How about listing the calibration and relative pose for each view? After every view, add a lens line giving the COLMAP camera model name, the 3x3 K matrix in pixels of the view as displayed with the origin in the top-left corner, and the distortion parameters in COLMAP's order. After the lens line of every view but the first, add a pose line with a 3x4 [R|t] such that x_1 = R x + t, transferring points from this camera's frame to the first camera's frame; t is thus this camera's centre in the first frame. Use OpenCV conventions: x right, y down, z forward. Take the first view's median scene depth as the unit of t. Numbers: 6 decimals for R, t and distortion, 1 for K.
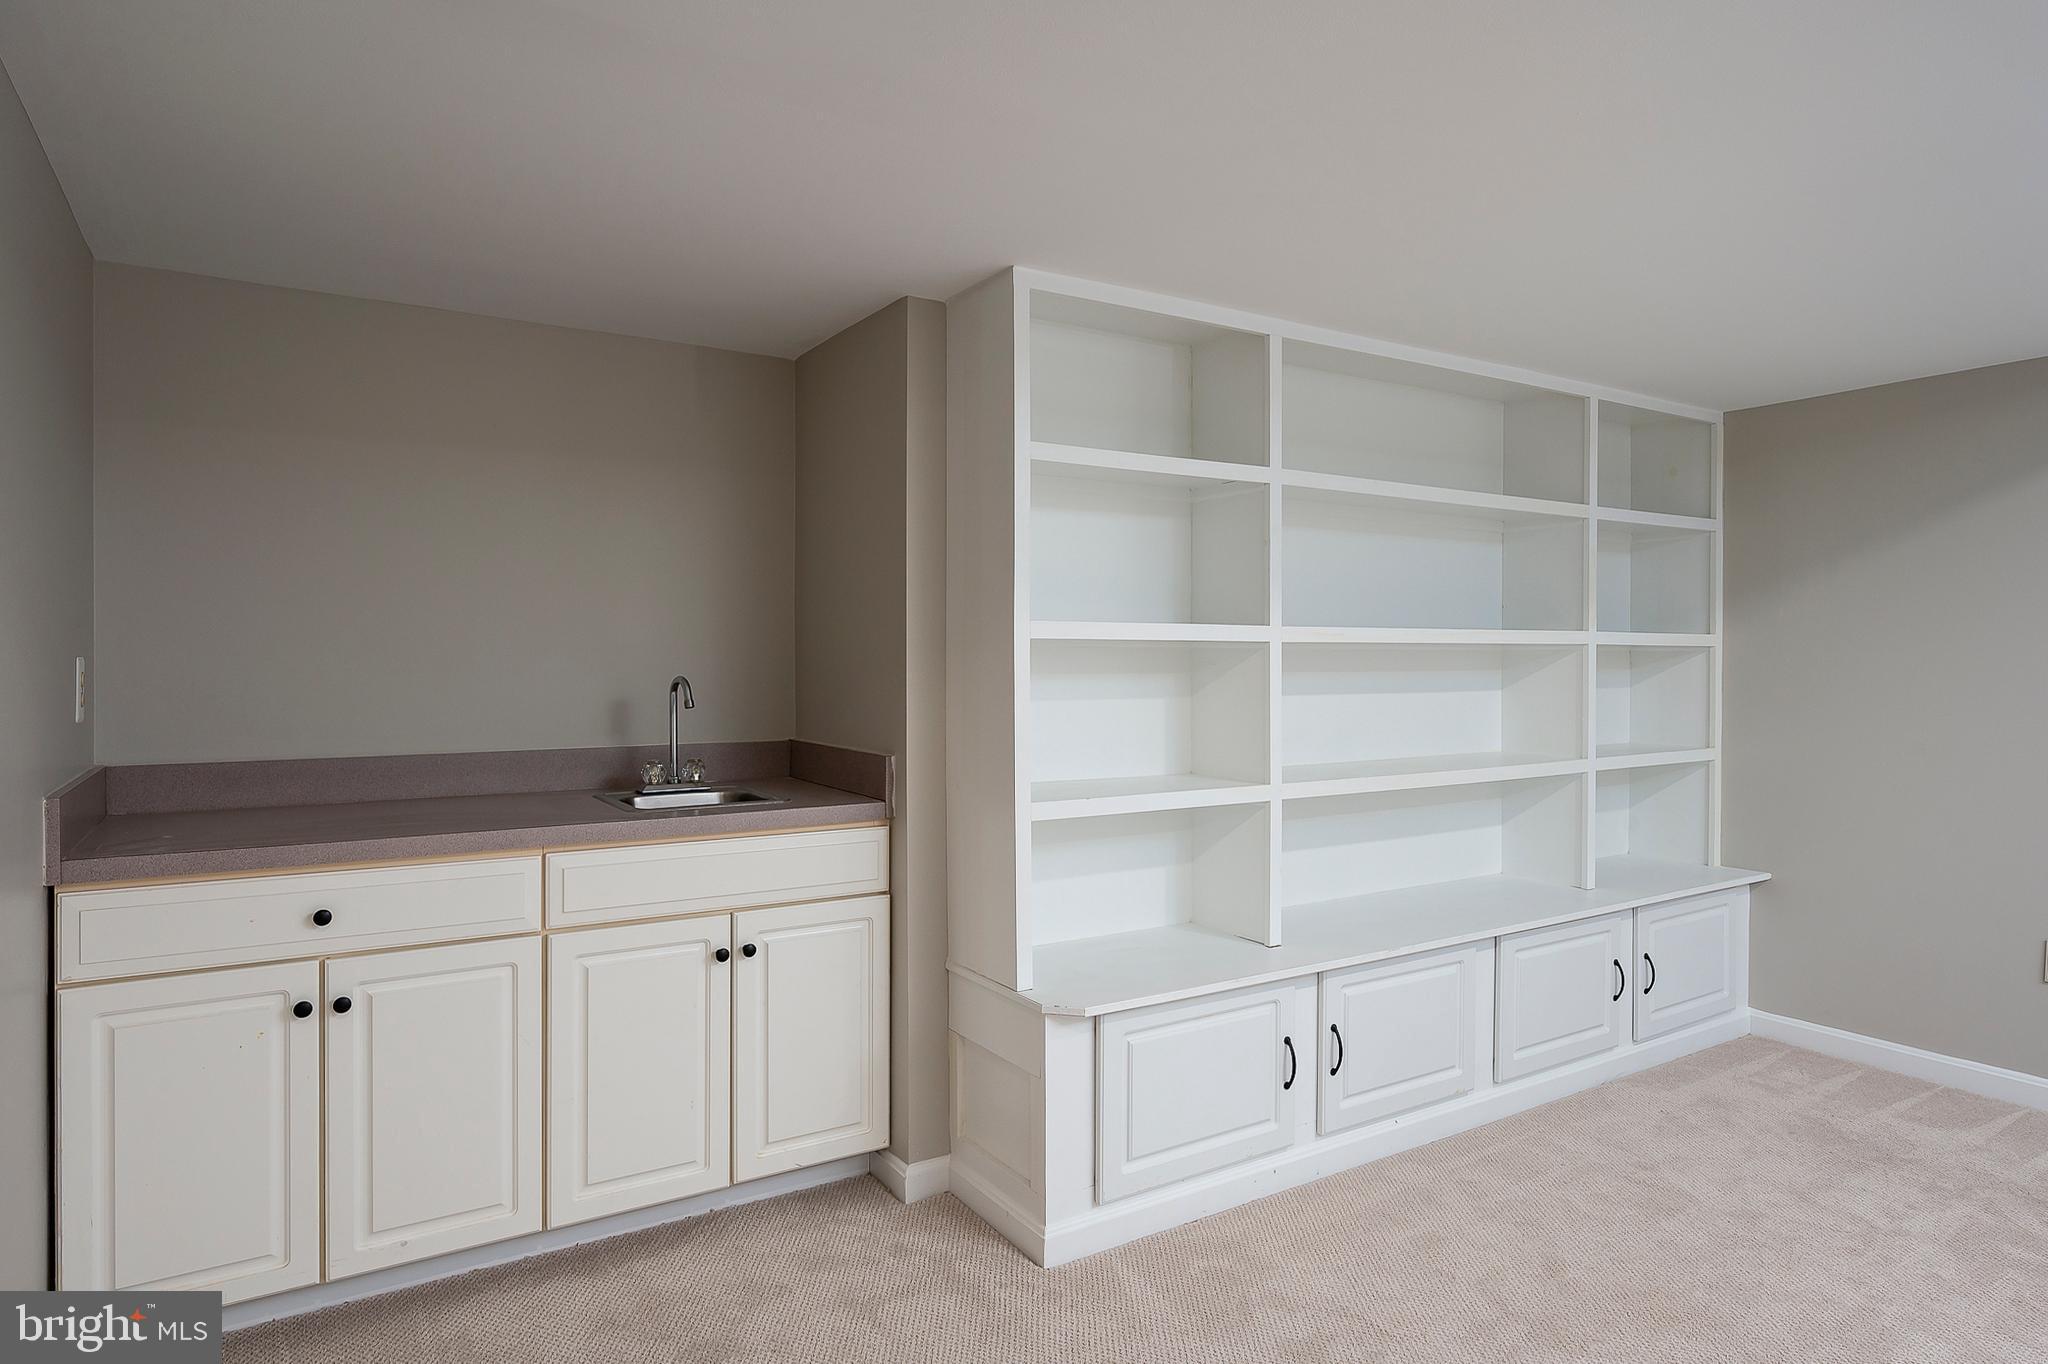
lens RADIAL K [[1166.3, 0, 1024.0], [0, 1166.3, 682.0], [0, 0, 1]] dist [0.000638, -0.000984]
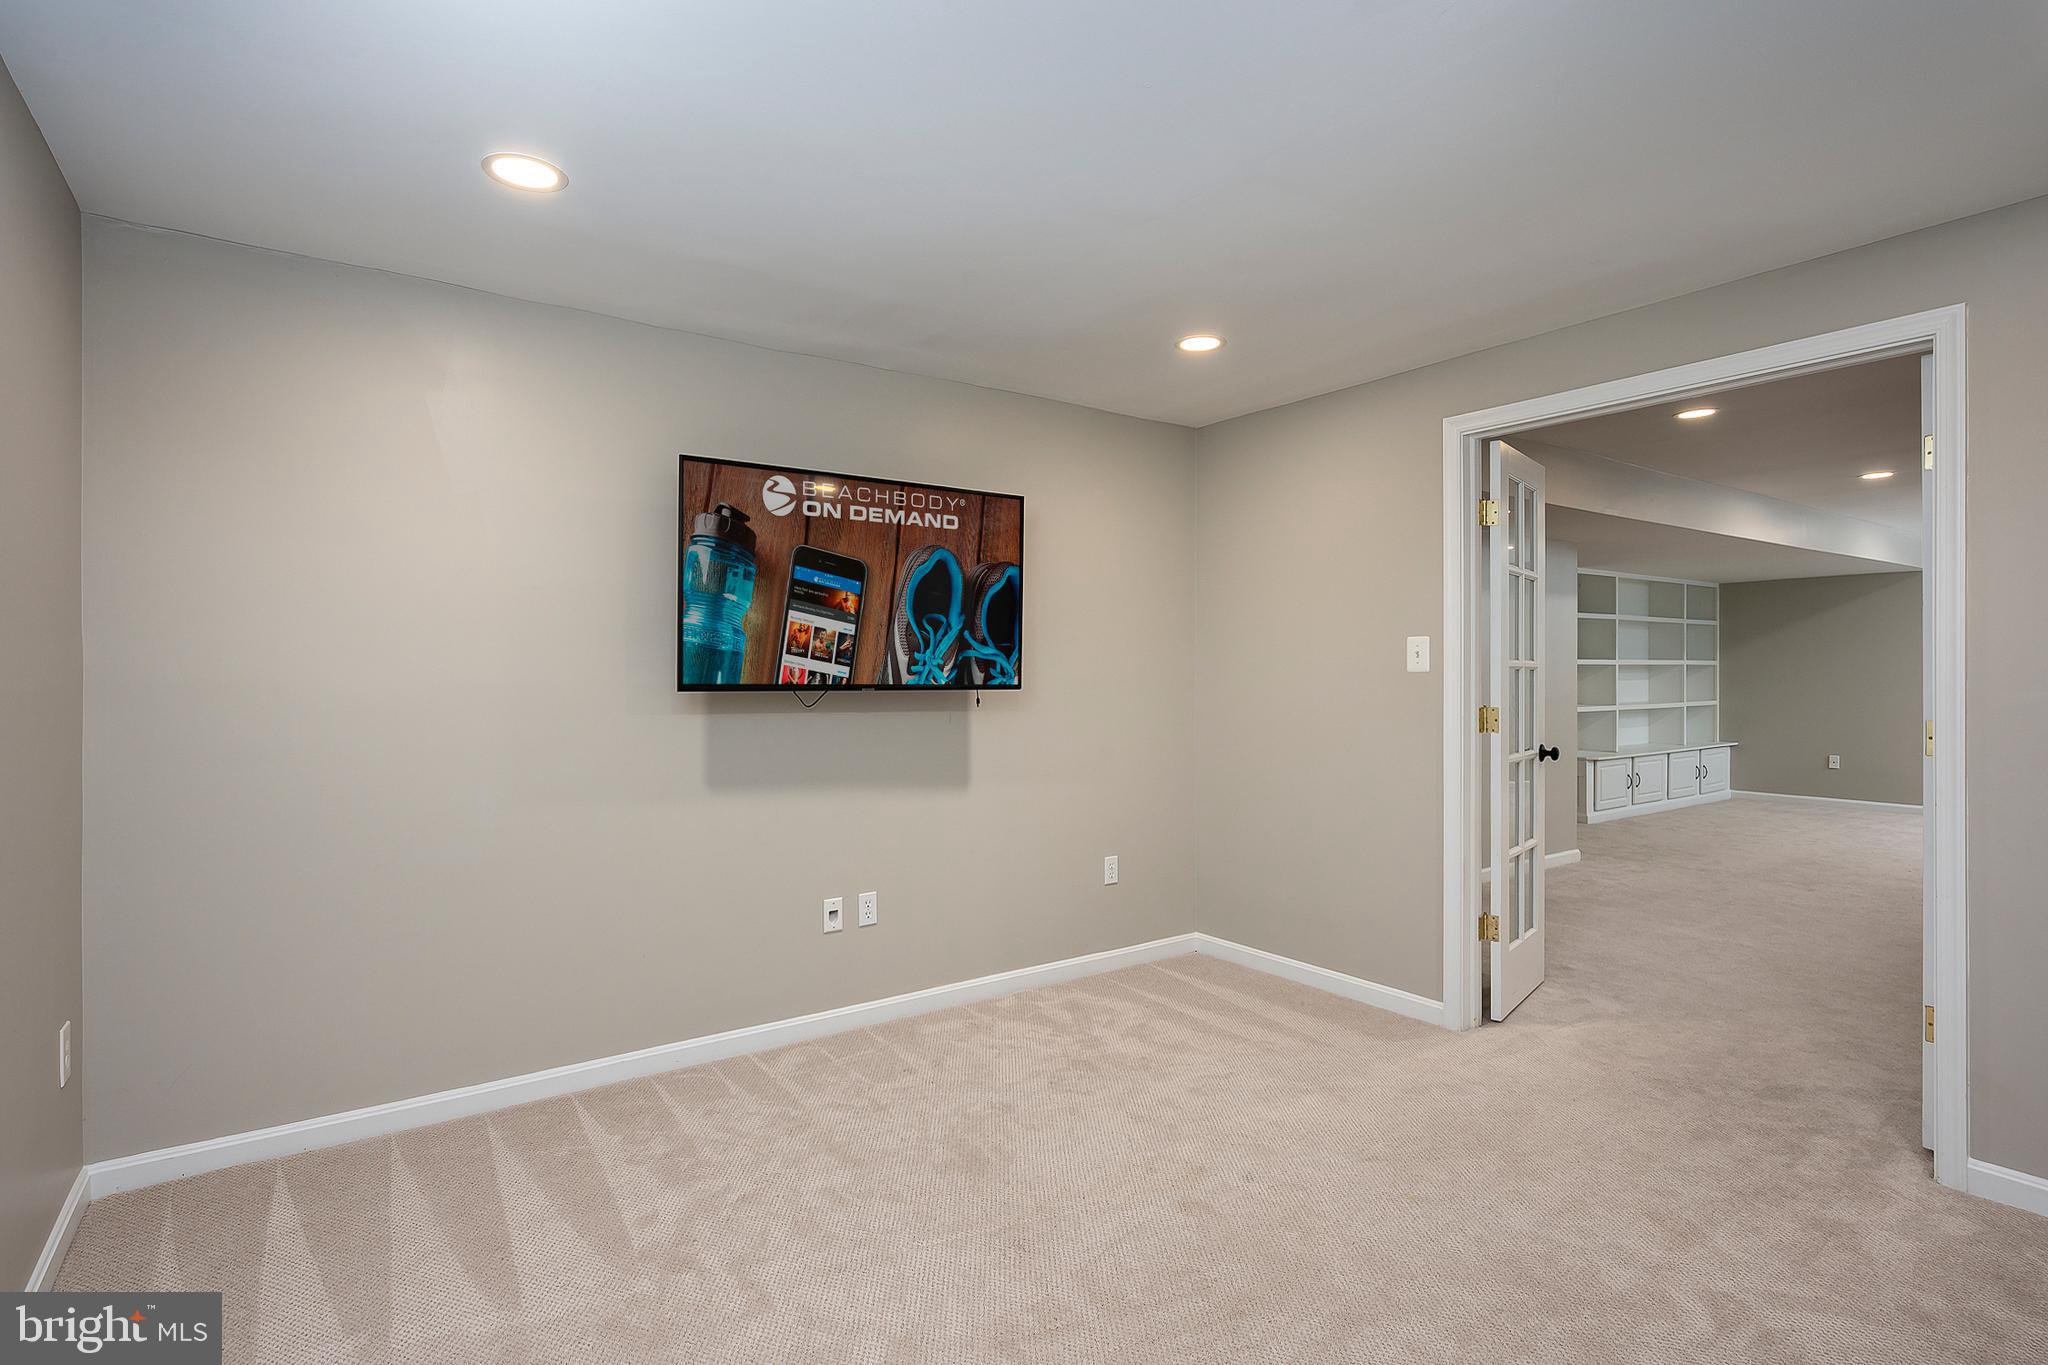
lens RADIAL K [[997.0, 0, 1024.0], [0, 997.0, 682.5], [0, 0, 1]] dist [-0.000009, 0.000072]
pose [[0.998582, 0.000238, 0.053229, -1.704198], [-0.000105, 0.999997, -0.002494, 0.025927], [-0.053230, 0.002485, 0.998579, -1.869502]]
